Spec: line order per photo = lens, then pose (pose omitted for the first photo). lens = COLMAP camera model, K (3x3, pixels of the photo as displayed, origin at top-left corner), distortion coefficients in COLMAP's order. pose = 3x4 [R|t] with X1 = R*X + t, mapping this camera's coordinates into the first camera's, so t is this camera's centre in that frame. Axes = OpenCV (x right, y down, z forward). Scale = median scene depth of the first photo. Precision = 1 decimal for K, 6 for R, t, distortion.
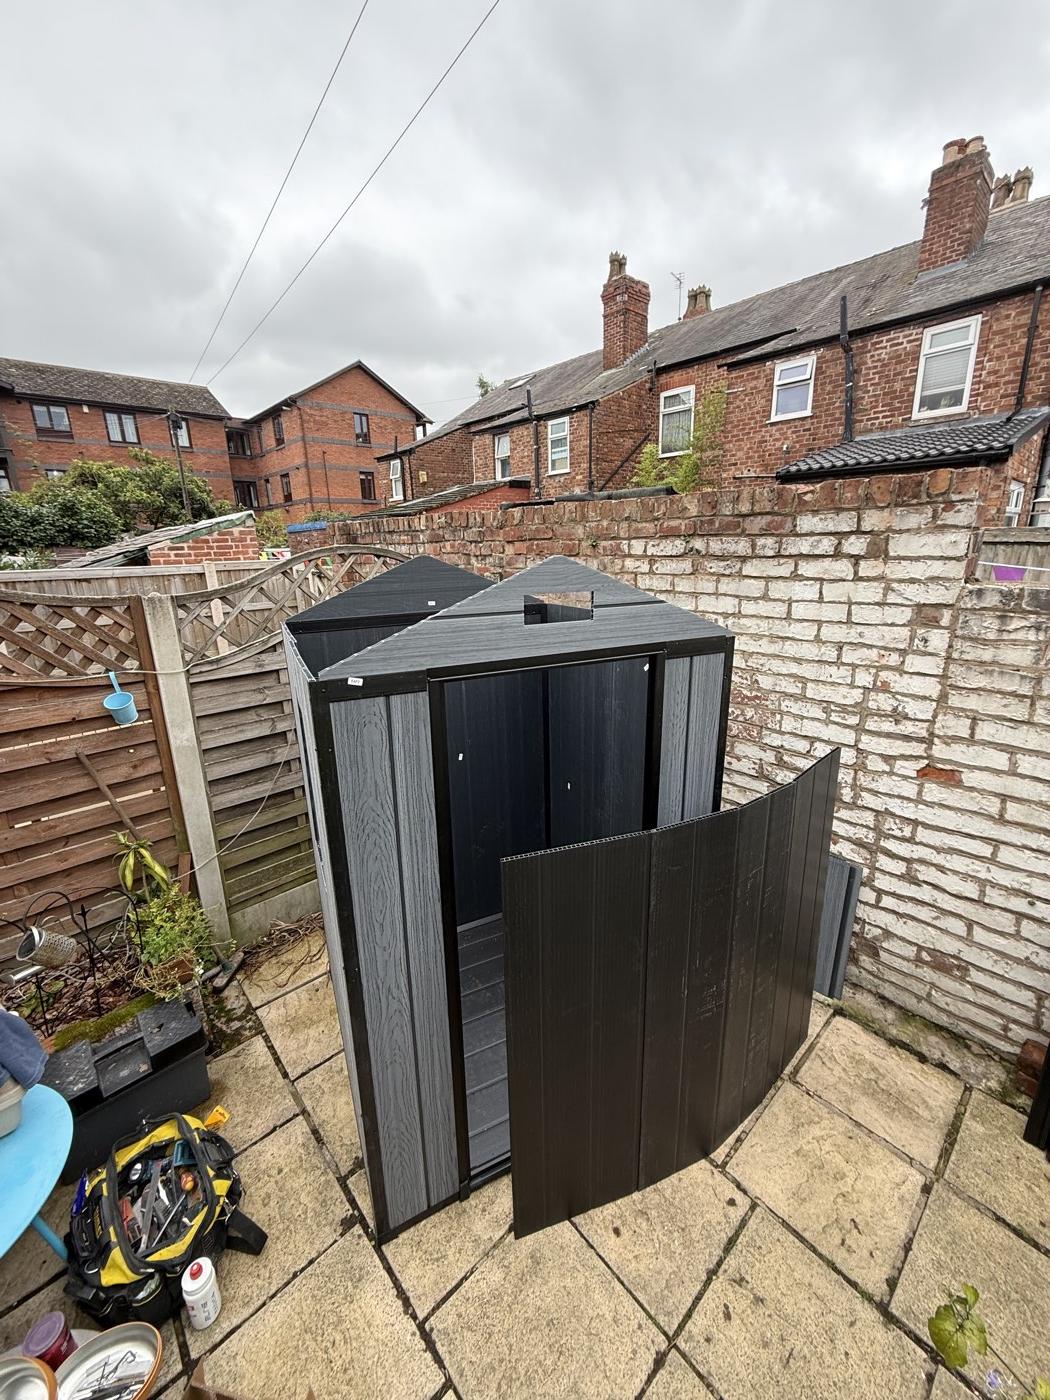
lens RADIAL K [[566.0, 0, 525.0], [0, 566.0, 700.0], [0, 0, 1]] dist [0.008981, -0.000163]
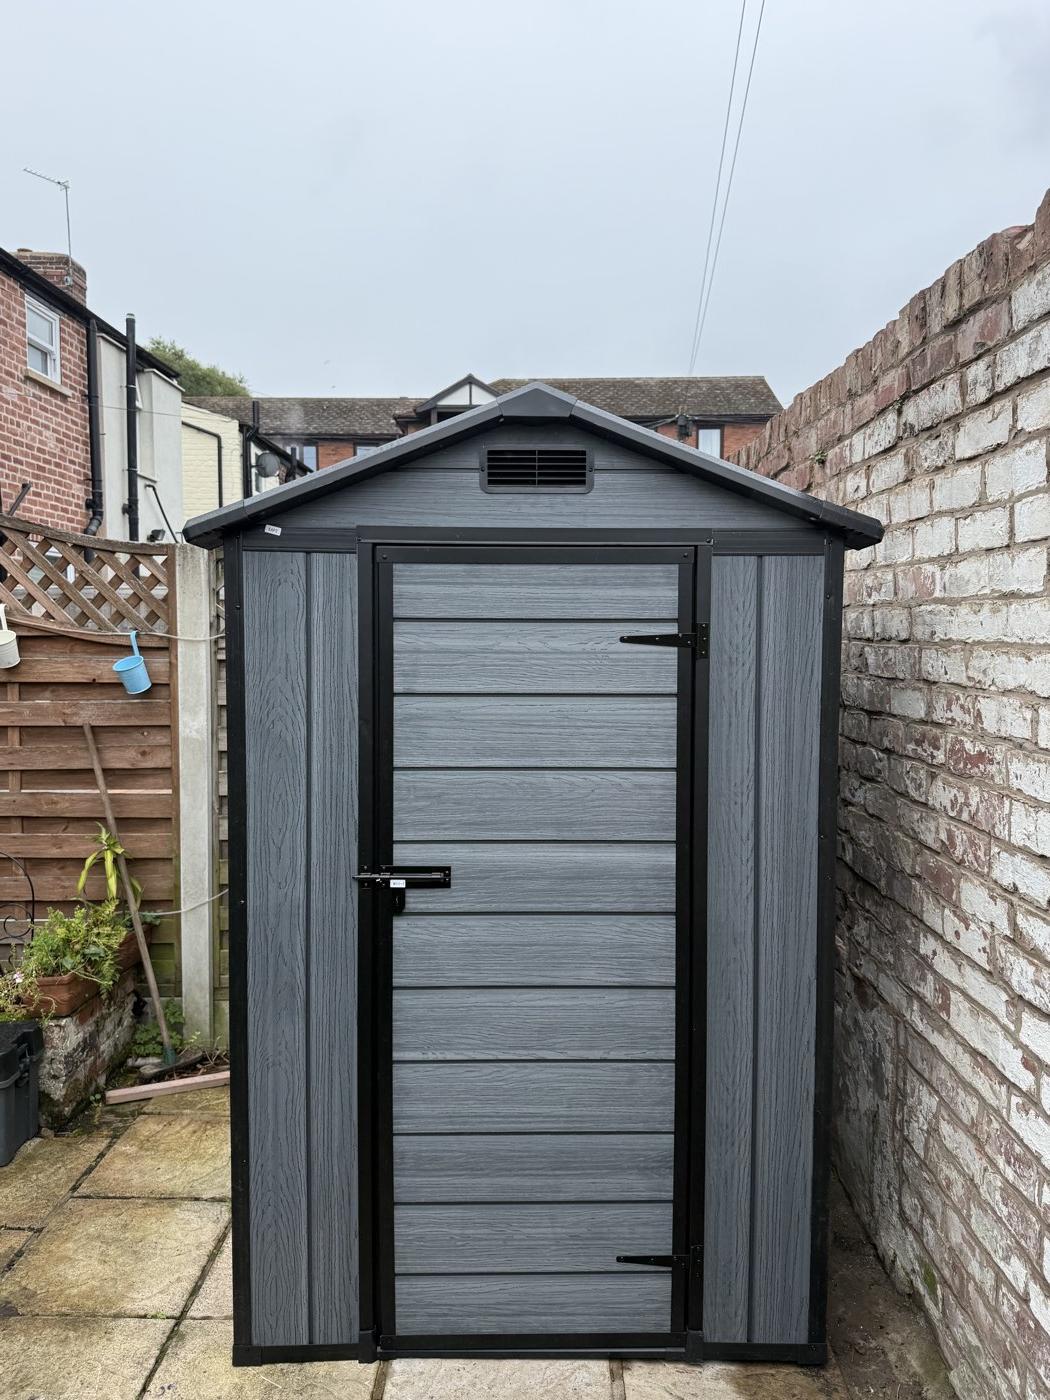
lens RADIAL K [[1012.5, 0, 527.7], [0, 1012.5, 692.3], [0, 0, 1]] dist [0.088155, -0.125480]
pose [[0.735889, 0.062236, -0.674236, 0.573526], [-0.195036, 0.973046, -0.123053, 0.088360], [0.648404, 0.222054, 0.728192, 0.233714]]
